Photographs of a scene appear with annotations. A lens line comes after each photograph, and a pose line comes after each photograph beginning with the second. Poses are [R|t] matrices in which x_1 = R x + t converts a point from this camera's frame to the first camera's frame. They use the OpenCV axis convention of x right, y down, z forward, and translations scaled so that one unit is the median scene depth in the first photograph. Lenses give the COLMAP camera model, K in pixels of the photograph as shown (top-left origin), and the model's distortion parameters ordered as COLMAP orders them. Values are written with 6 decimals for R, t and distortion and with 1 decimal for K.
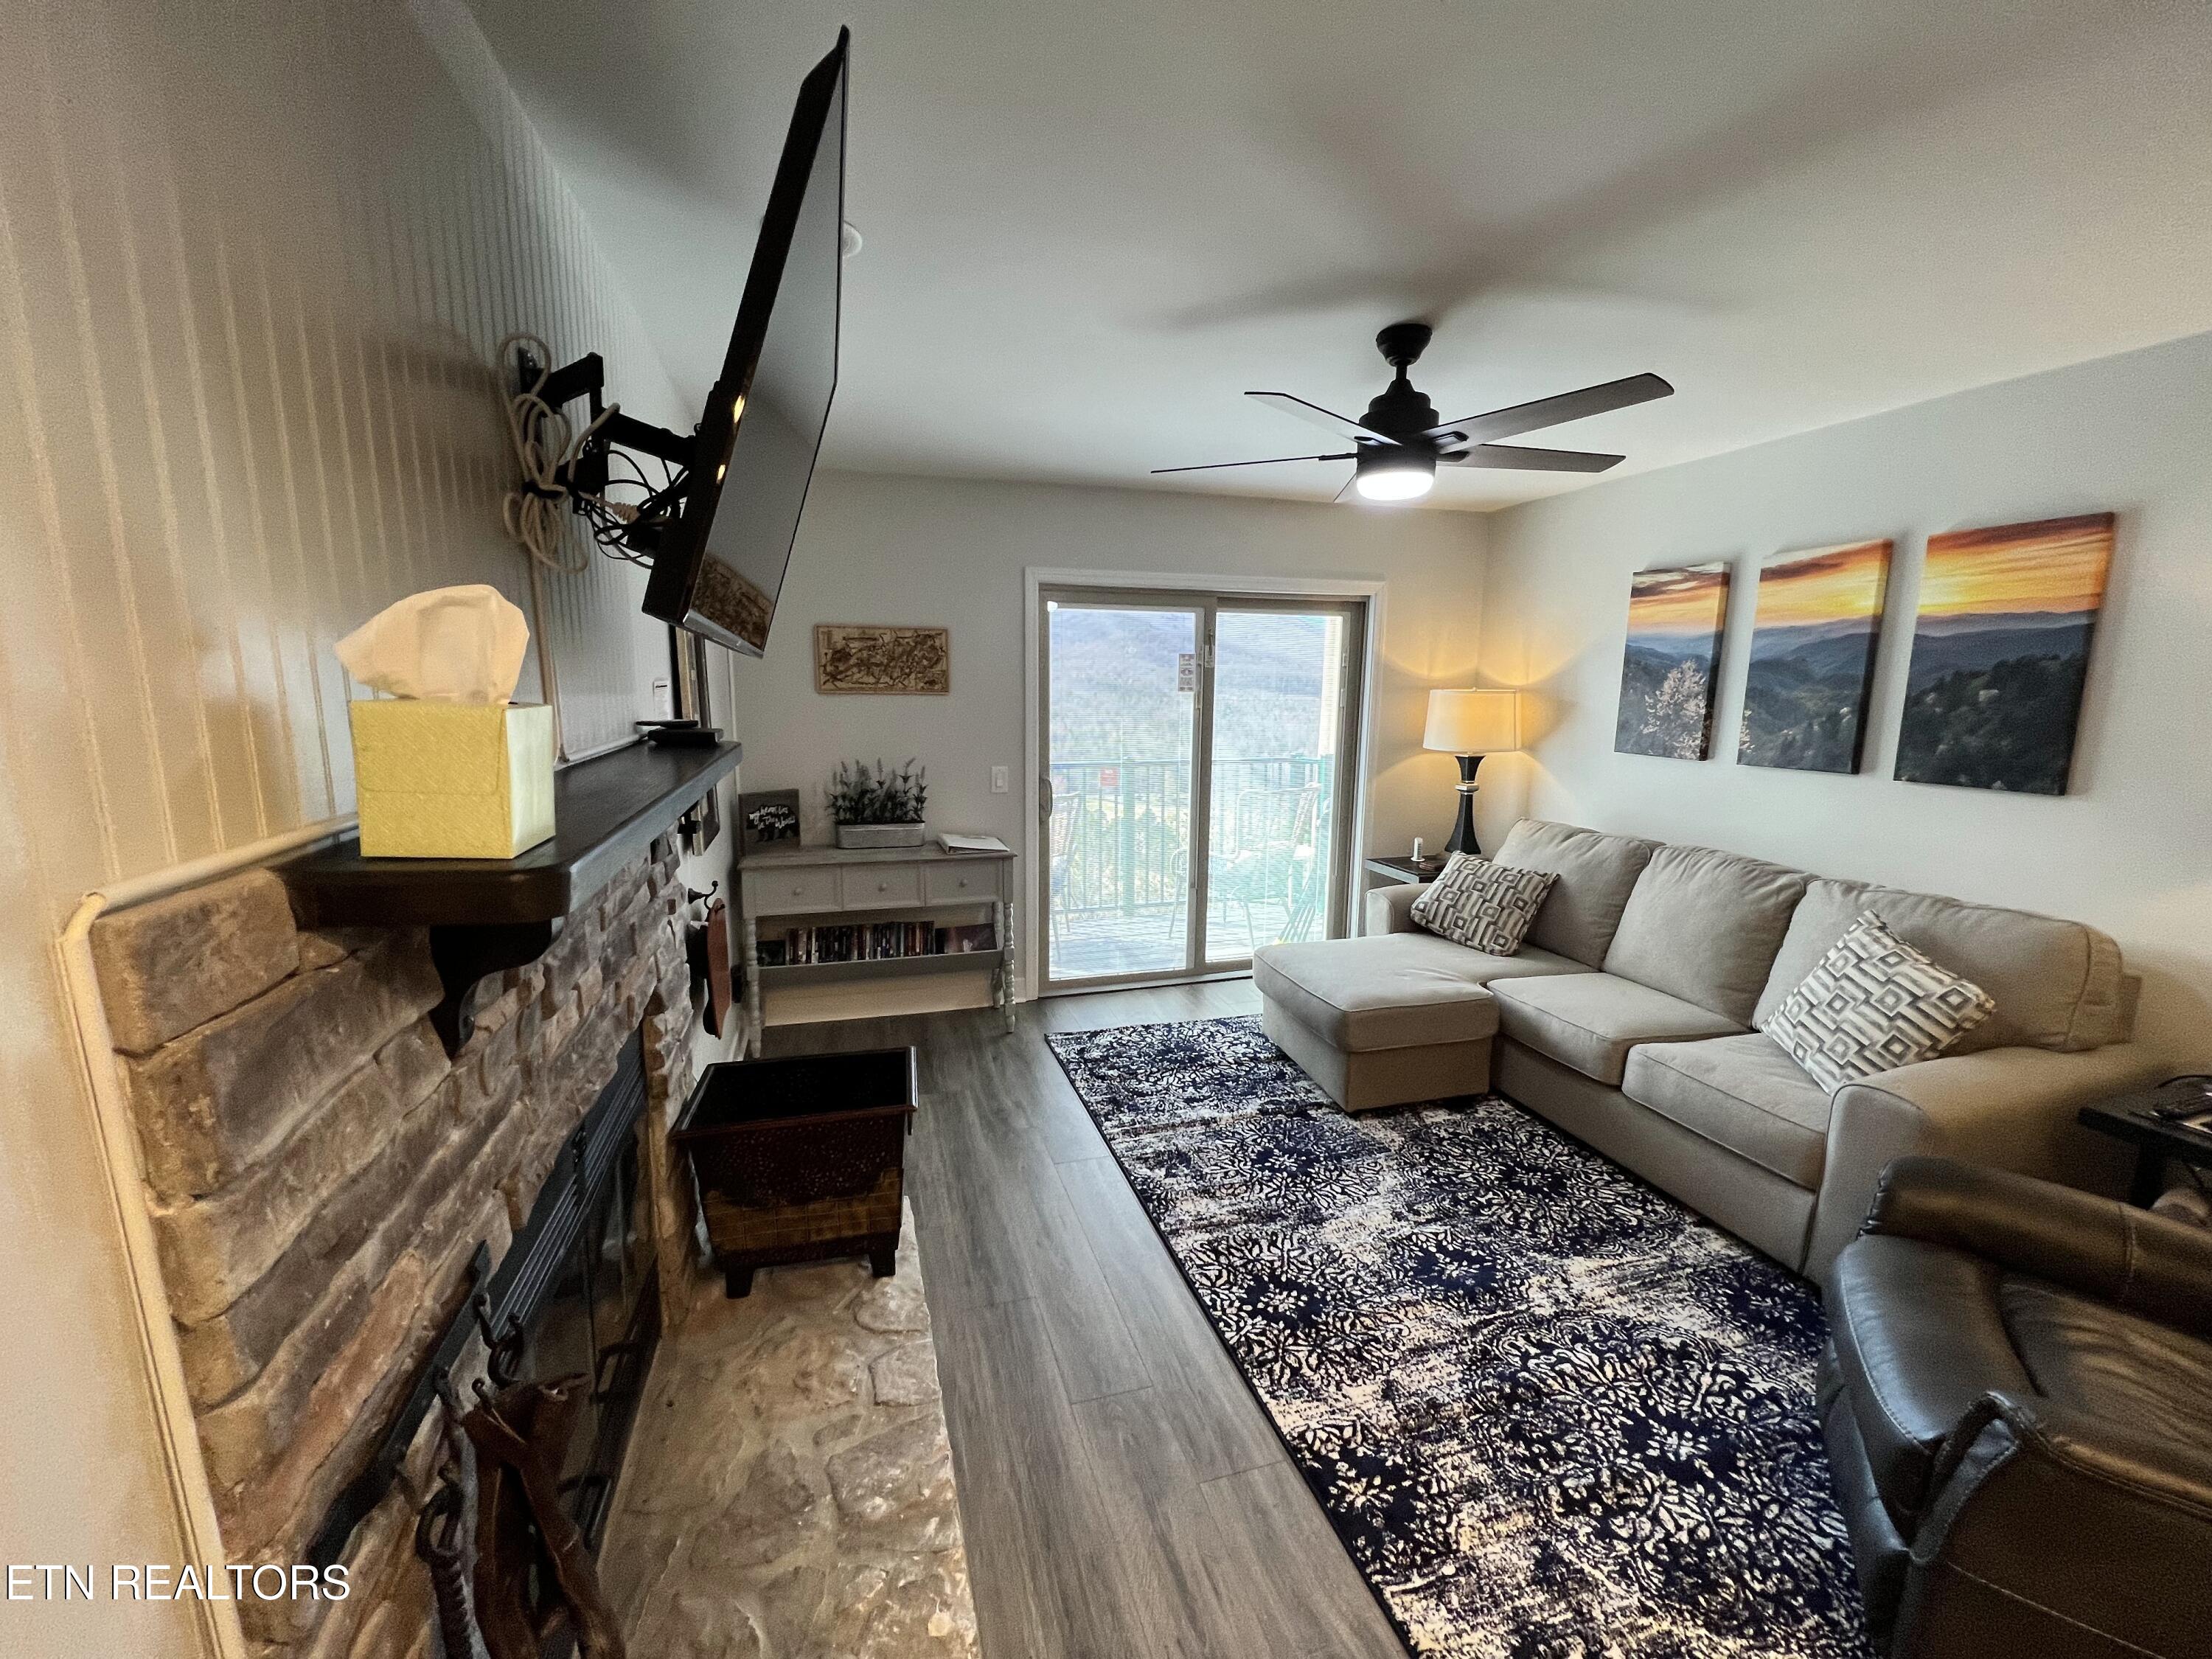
lens RADIAL K [[882.7, 0, 1100.1], [0, 882.7, 825.5], [0, 0, 1]] dist [-0.000792, 0.000314]
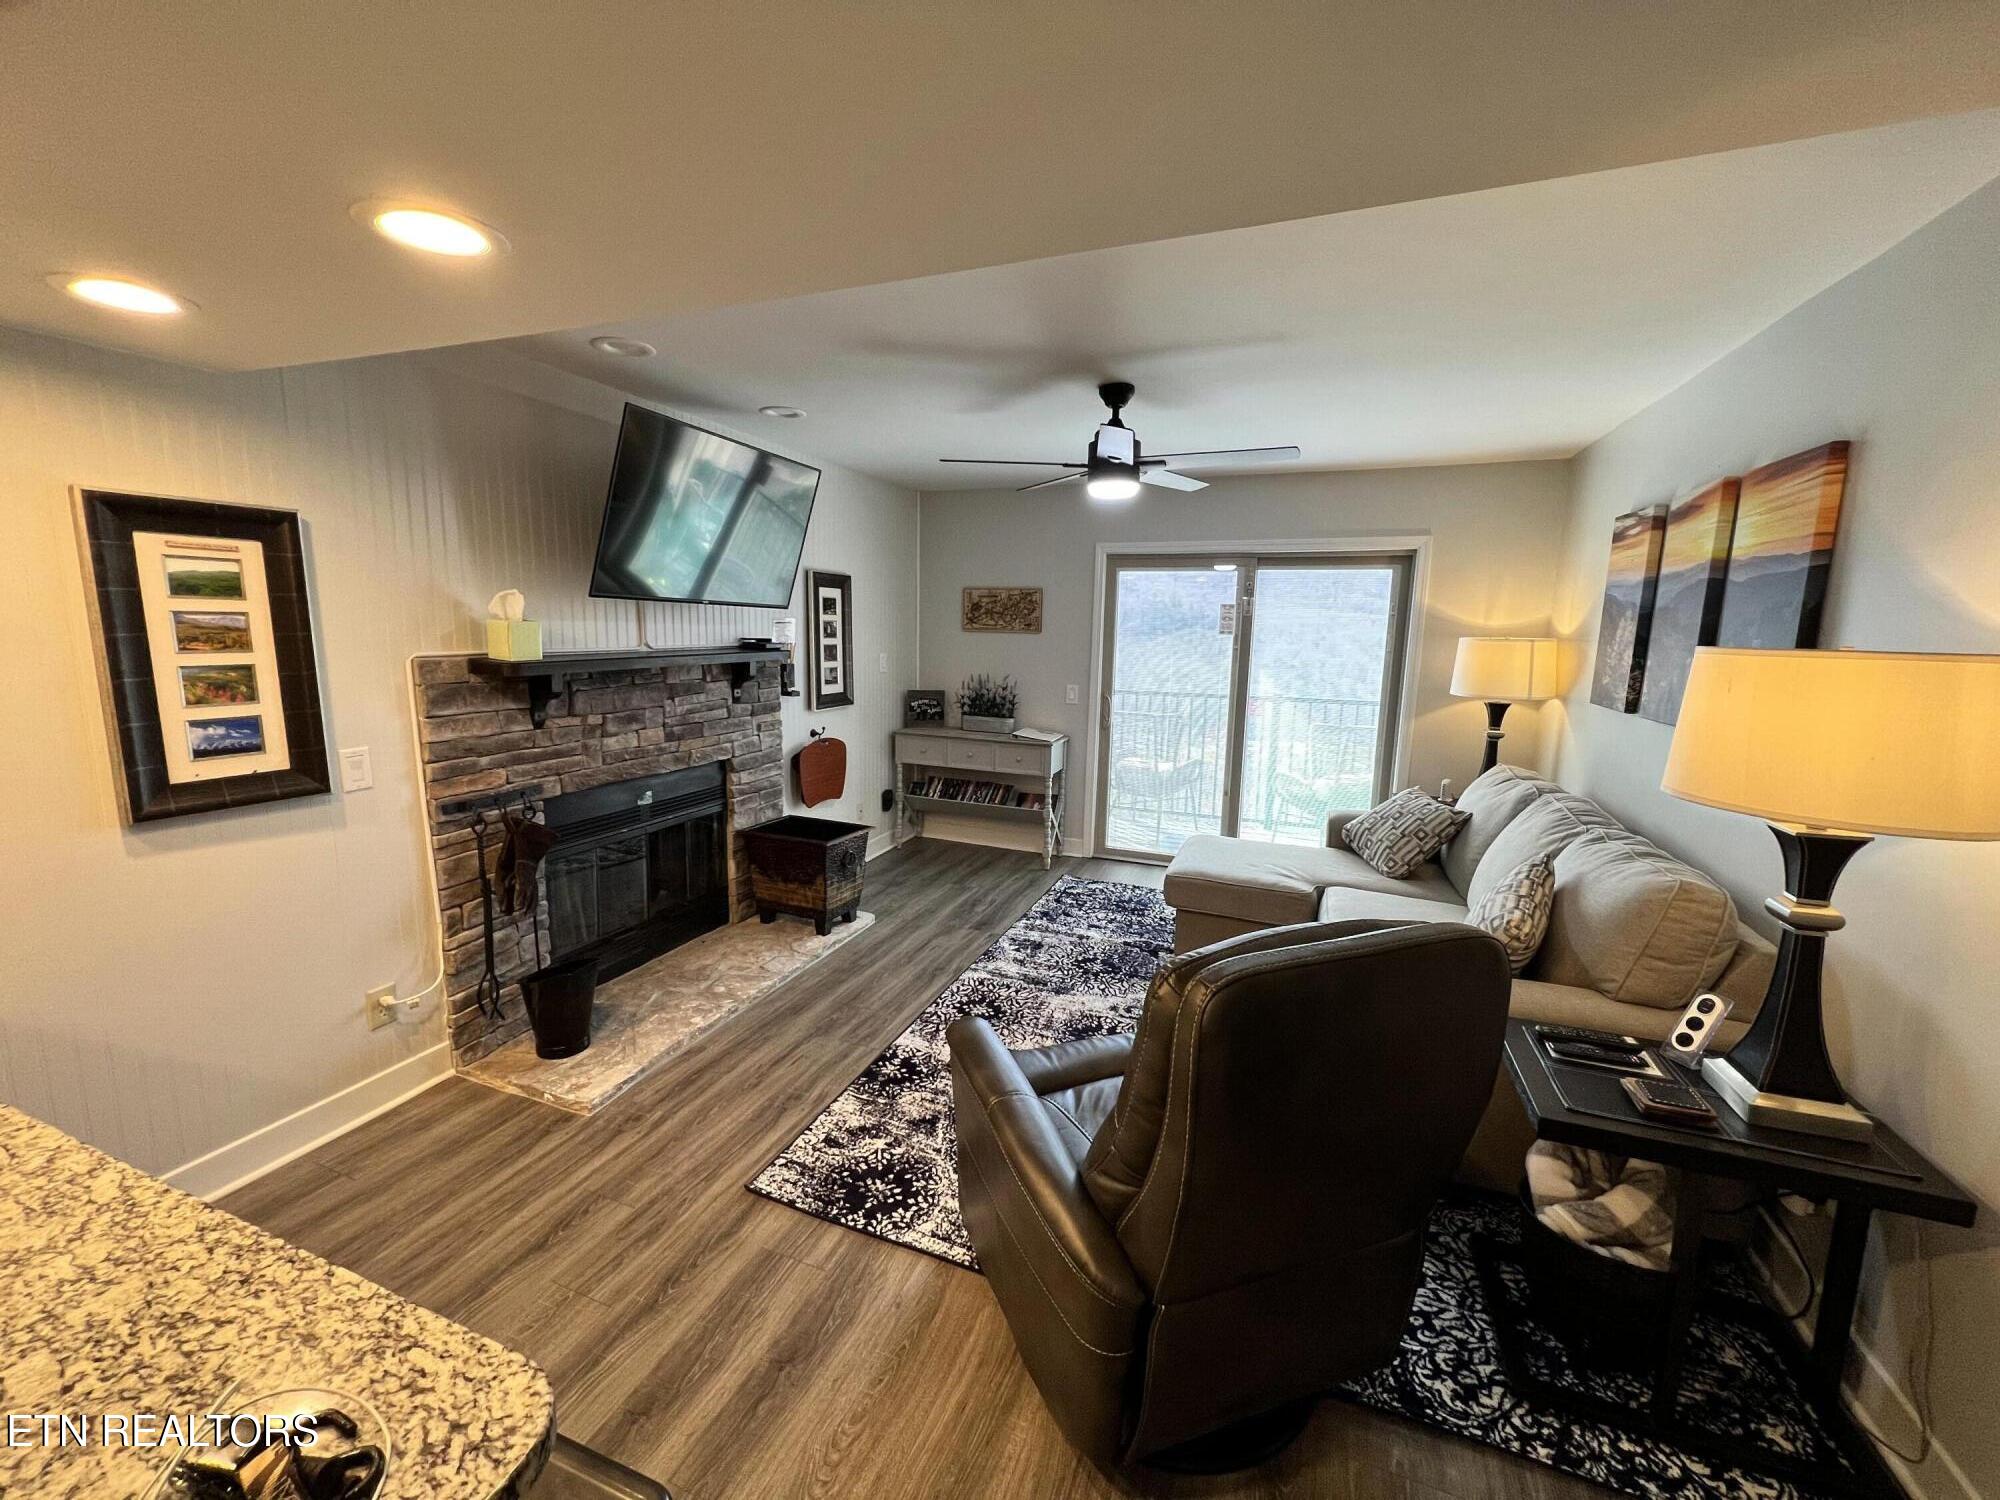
lens RADIAL K [[798.1, 0, 994.9], [0, 798.1, 743.9], [0, 0, 1]] dist [-0.000792, 0.000314]
pose [[0.787155, 0.100567, -0.608501, 0.921099], [-0.112338, 0.993491, 0.018875, 0.027148], [0.606439, 0.053501, 0.793328, -0.132089]]
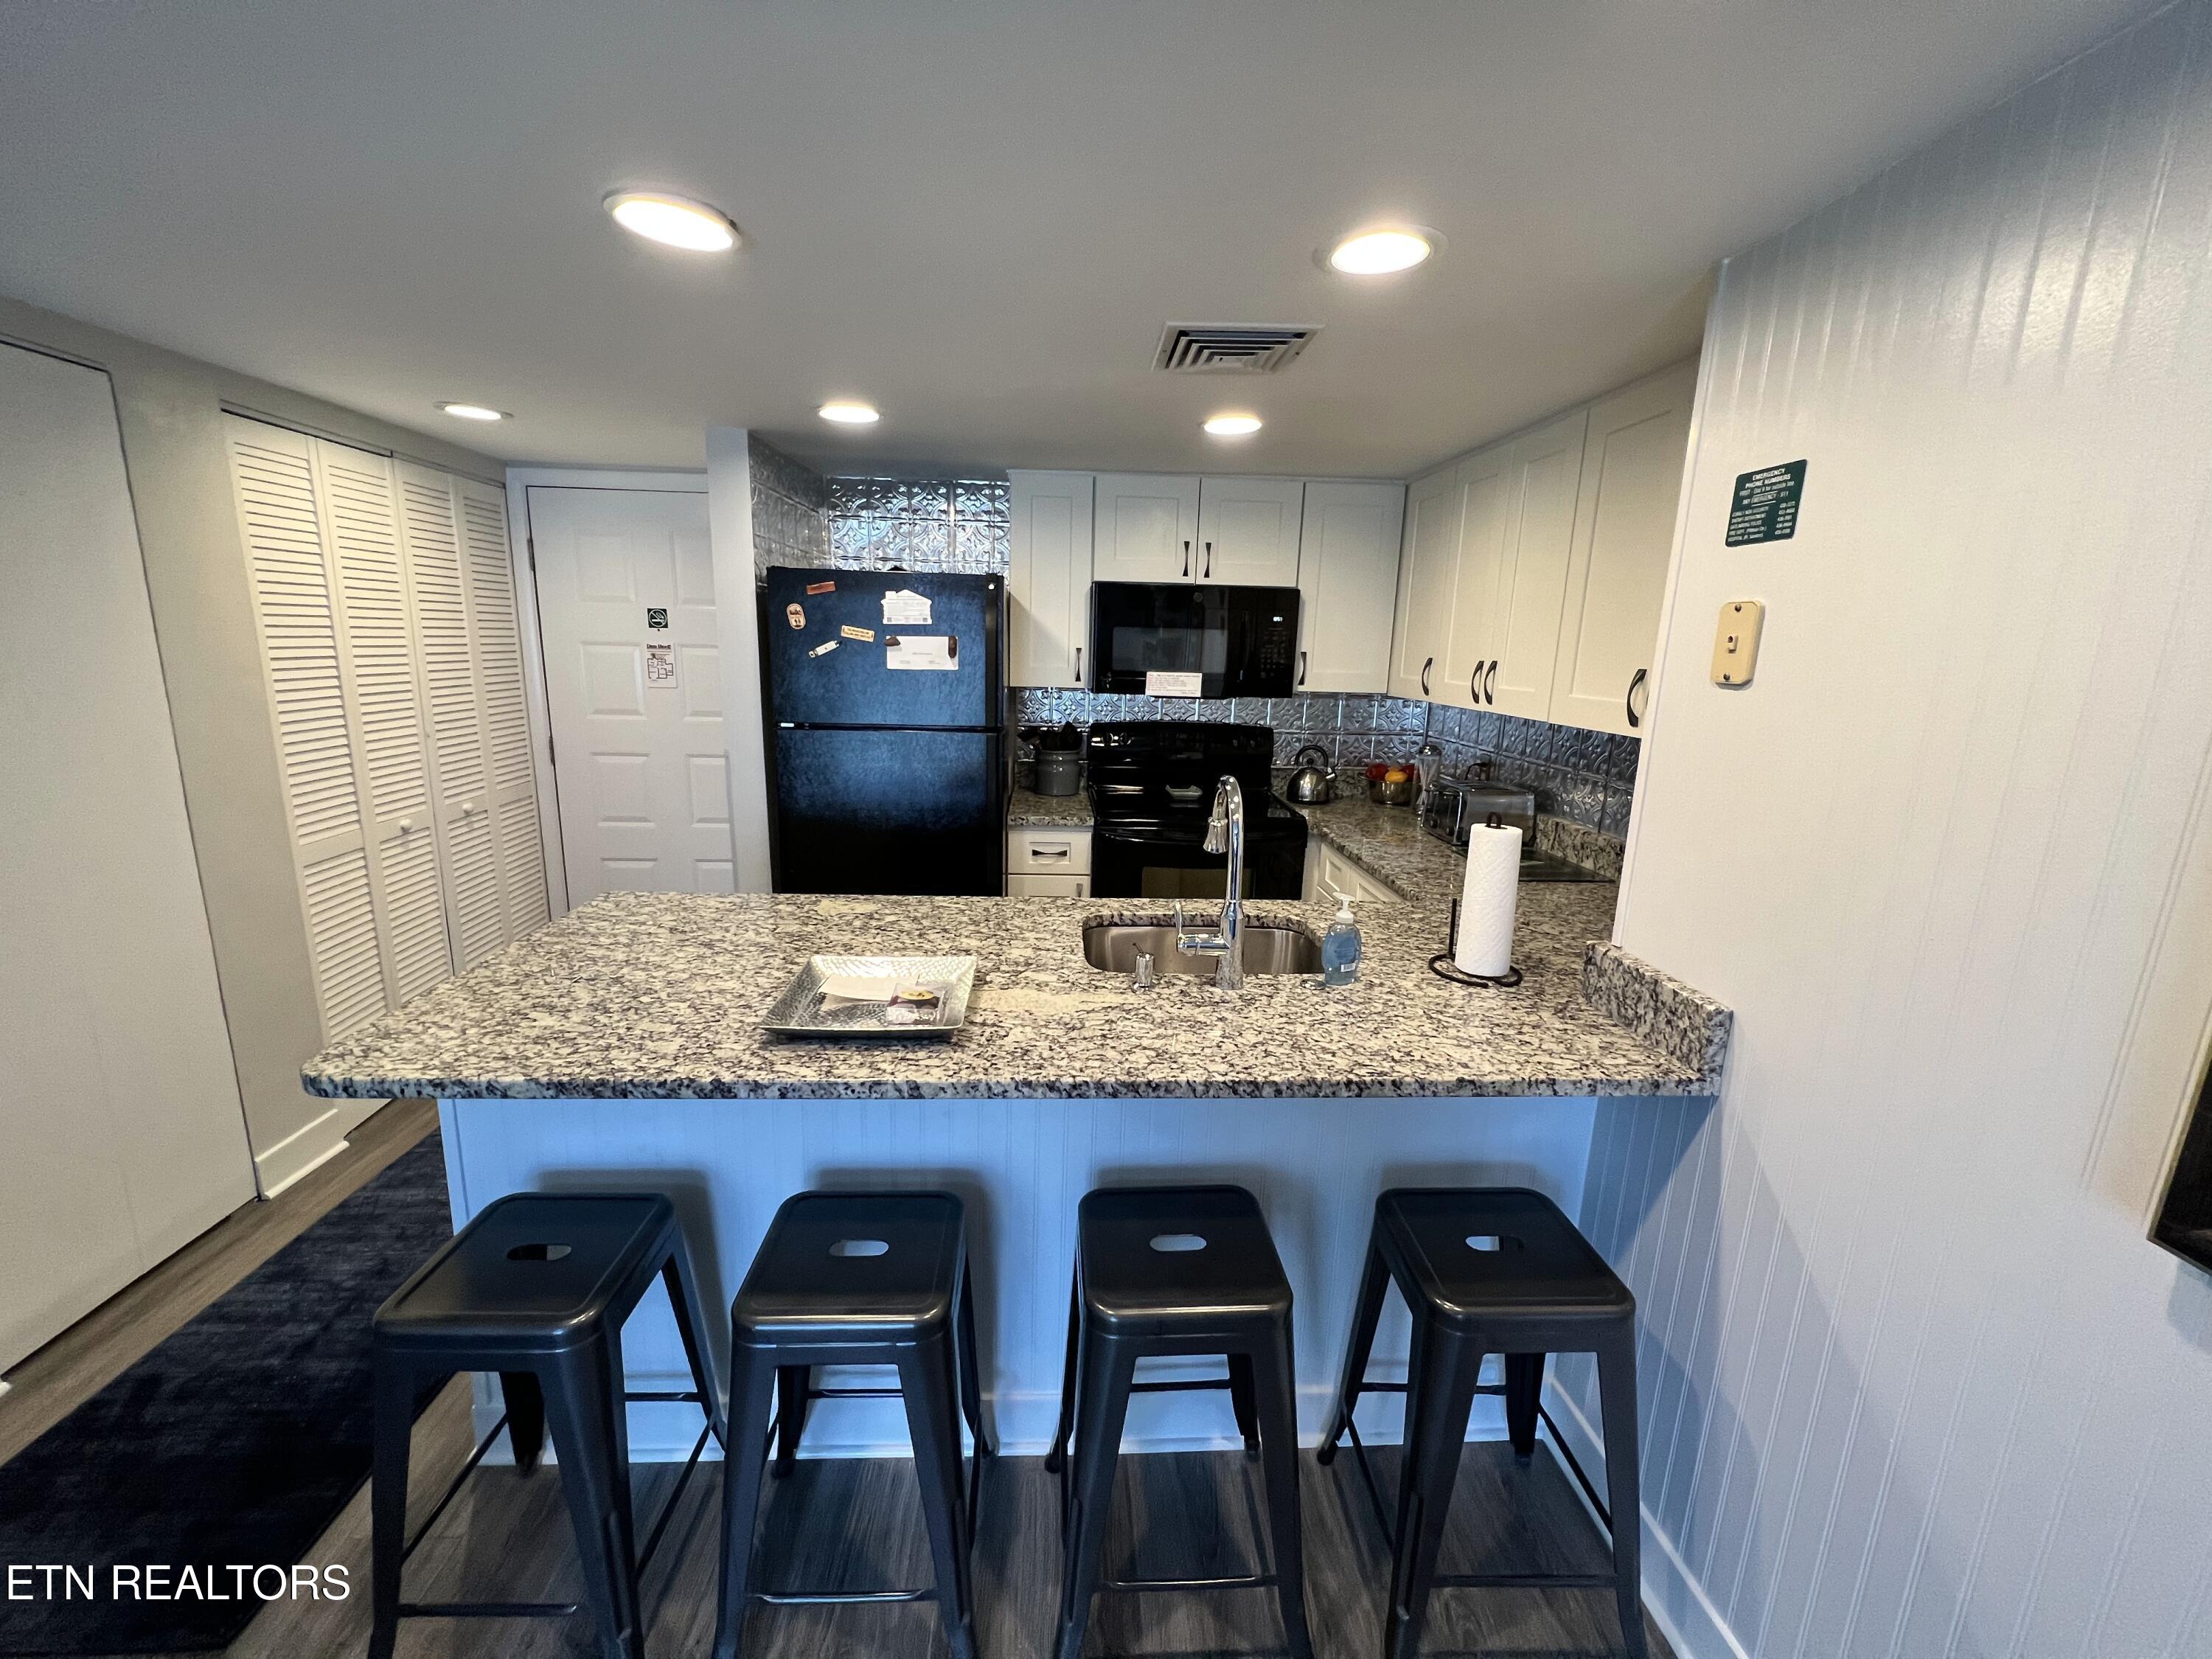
lens RADIAL K [[882.7, 0, 1100.1], [0, 882.7, 826.1], [0, 0, 1]] dist [-0.000792, 0.000314]
pose [[-0.971239, -0.083371, 0.223032, 0.155134], [0.002971, 0.932380, 0.361466, -0.037565], [-0.238086, 0.351733, -0.905317, 0.280841]]
